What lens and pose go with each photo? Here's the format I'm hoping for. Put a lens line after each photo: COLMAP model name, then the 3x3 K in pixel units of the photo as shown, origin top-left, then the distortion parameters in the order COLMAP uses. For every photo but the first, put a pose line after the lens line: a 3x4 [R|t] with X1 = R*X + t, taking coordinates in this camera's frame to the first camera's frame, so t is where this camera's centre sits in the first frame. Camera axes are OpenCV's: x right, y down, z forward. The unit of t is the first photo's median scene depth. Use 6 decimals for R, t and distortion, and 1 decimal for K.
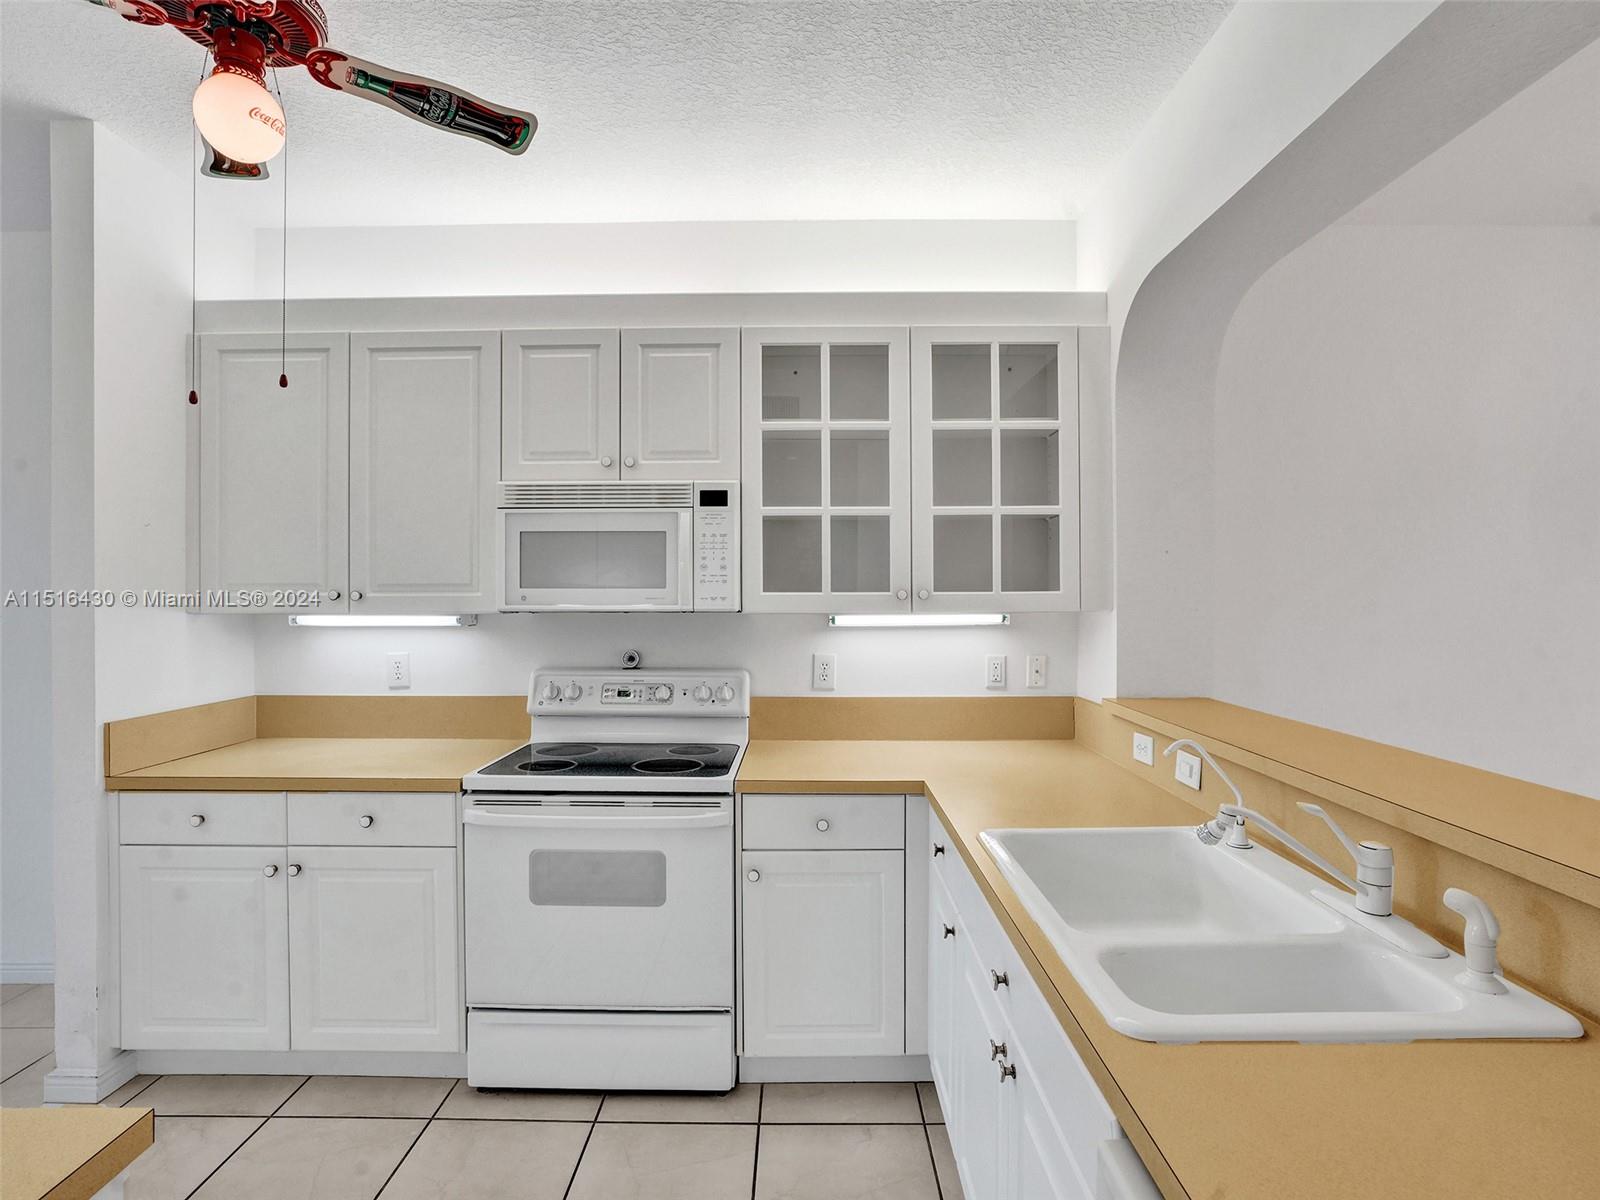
lens RADIAL K [[853.9, 0, 795.9], [0, 853.9, 591.3], [0, 0, 1]] dist [-0.000404, 0.000177]
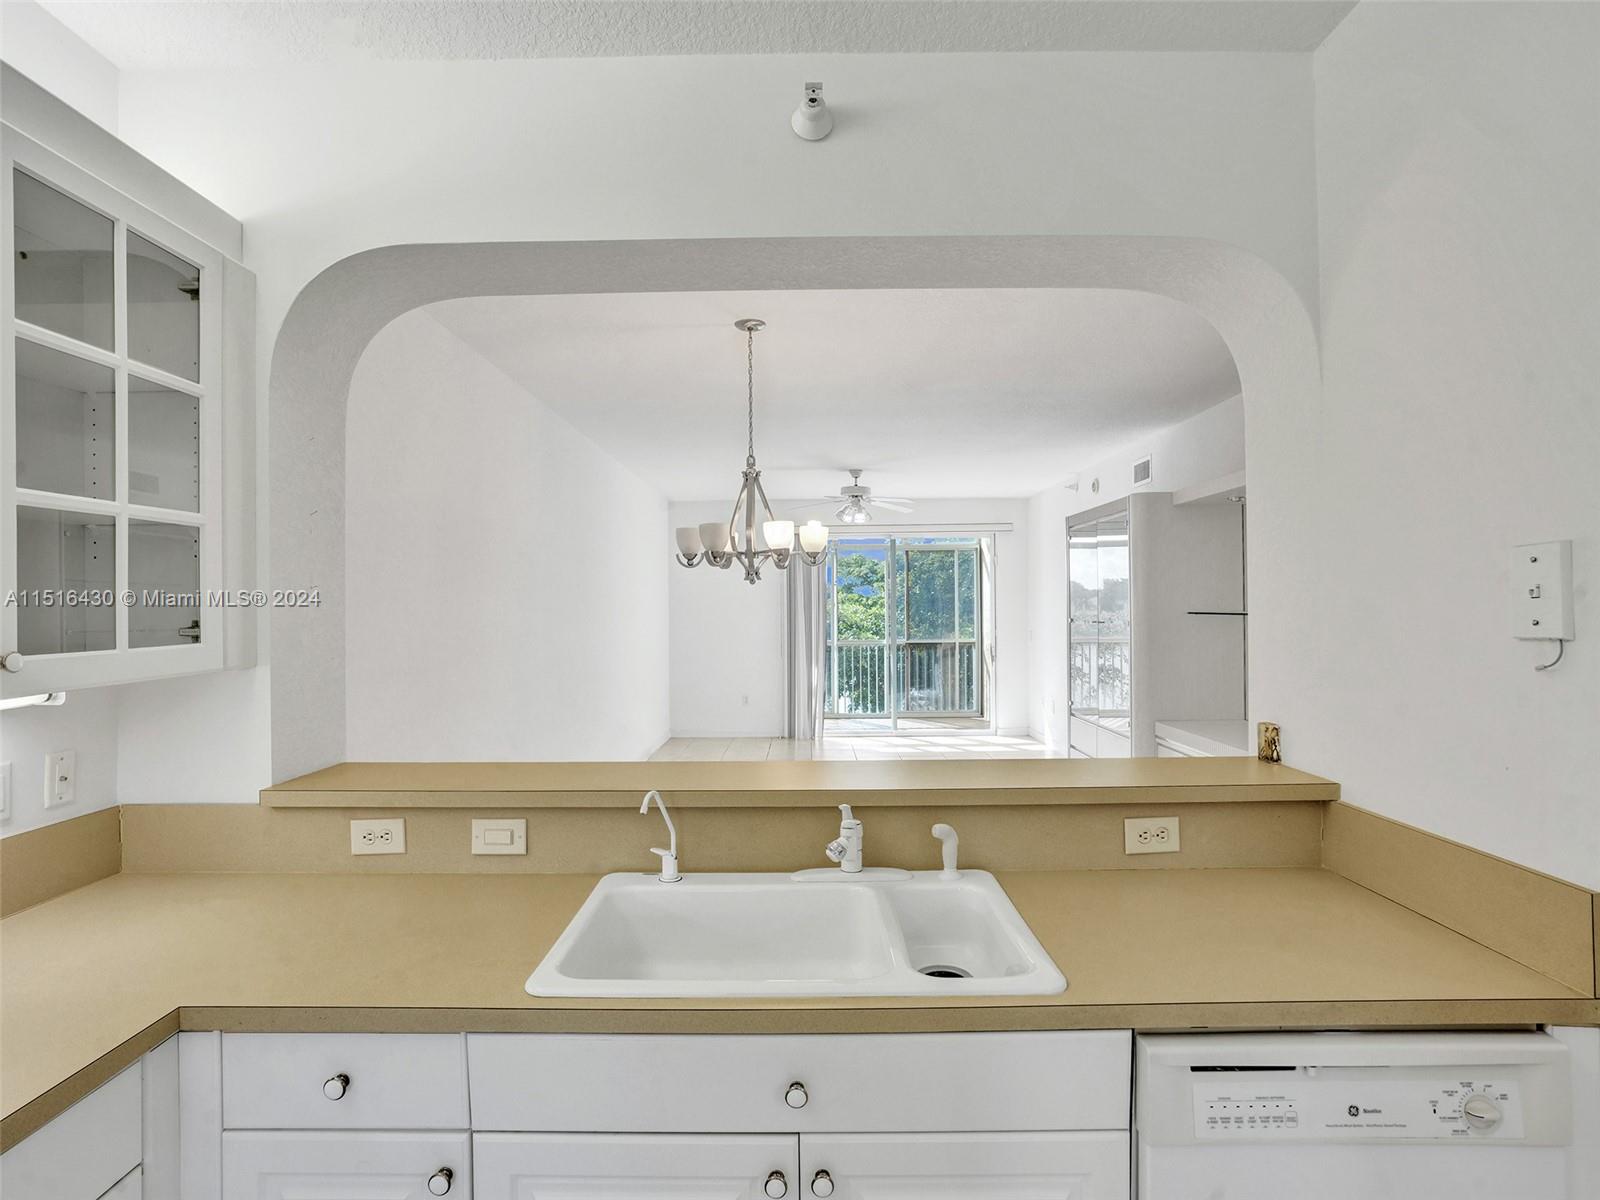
lens RADIAL K [[829.0, 0, 799.2], [0, 829.0, 607.3], [0, 0, 1]] dist [-0.000531, 0.000414]
pose [[-0.004593, 0.003387, 0.999984, -0.336742], [0.005273, 0.999980, -0.003363, -0.024064], [-0.999976, 0.005257, -0.004611, 0.539661]]
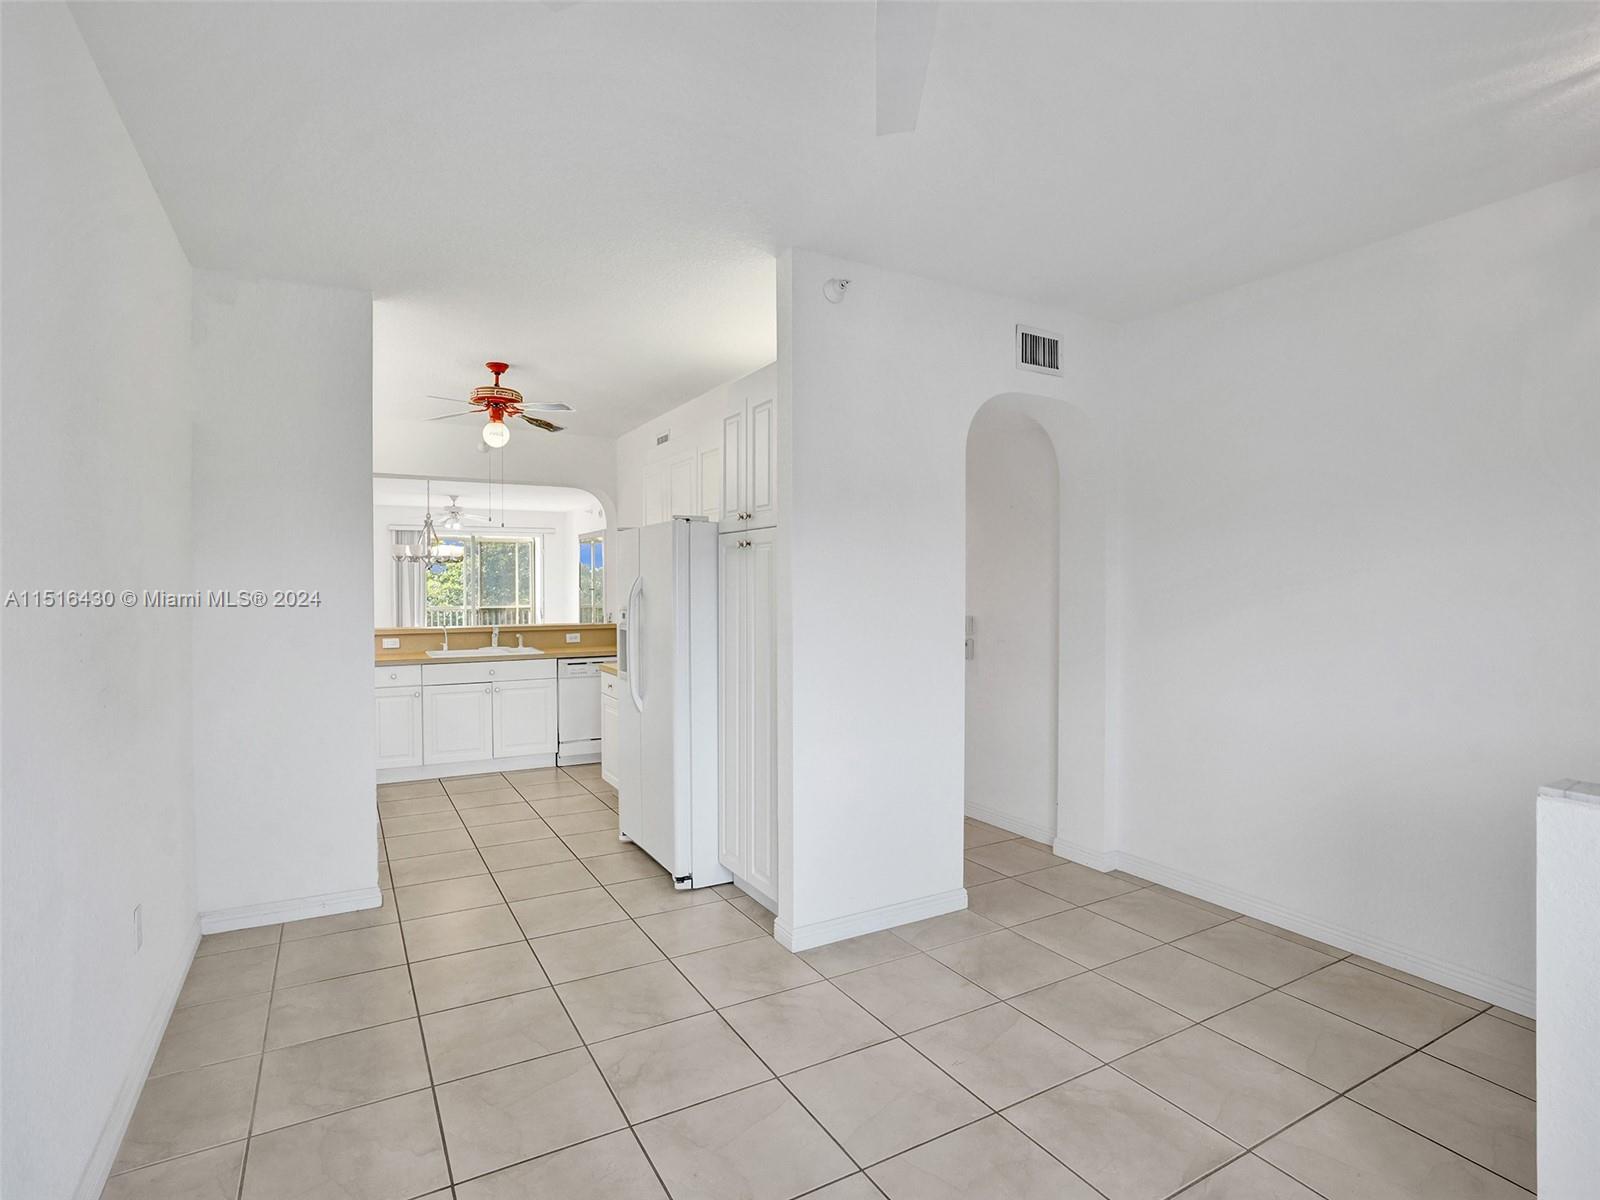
lens RADIAL K [[828.6, 0, 800.0], [0, 828.6, 600.0], [0, 0, 1]] dist [-0.062911, 0.000028]
pose [[-0.503682, -0.012990, 0.863791, -2.298555], [0.001186, 0.999876, 0.015728, -0.001704], [-0.863888, 0.008947, -0.503604, 0.949933]]
